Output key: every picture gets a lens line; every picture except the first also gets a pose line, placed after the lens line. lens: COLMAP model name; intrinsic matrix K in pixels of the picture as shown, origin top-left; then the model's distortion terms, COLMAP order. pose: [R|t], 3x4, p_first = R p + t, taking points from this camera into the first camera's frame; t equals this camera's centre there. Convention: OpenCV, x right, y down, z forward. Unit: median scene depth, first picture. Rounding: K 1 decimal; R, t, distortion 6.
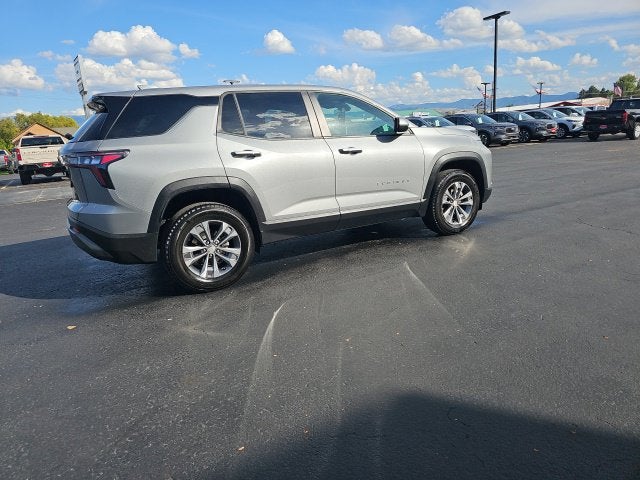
lens RADIAL K [[420.2, 0, 310.7], [0, 420.2, 236.7], [0, 0, 1]] dist [0.056568, -0.045135]
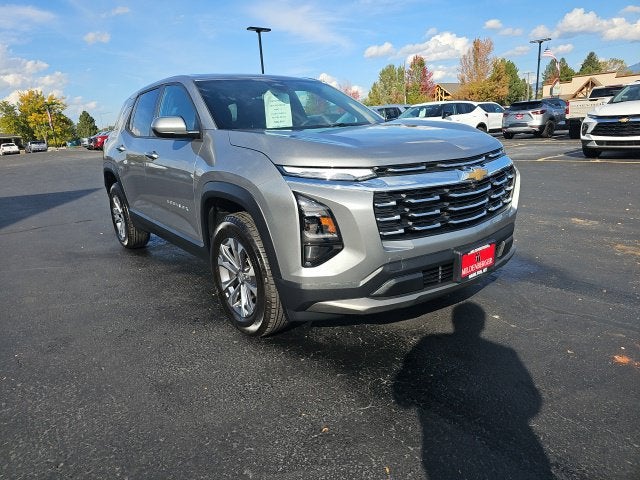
lens RADIAL K [[424.8, 0, 309.0], [0, 424.8, 231.5], [0, 0, 1]] dist [0.049607, -0.040643]
pose [[0.134711, 0.294004, -0.946263, 0.966792], [-0.177466, 0.946686, 0.268871, -0.334162], [0.974864, 0.131709, 0.179705, 1.128684]]
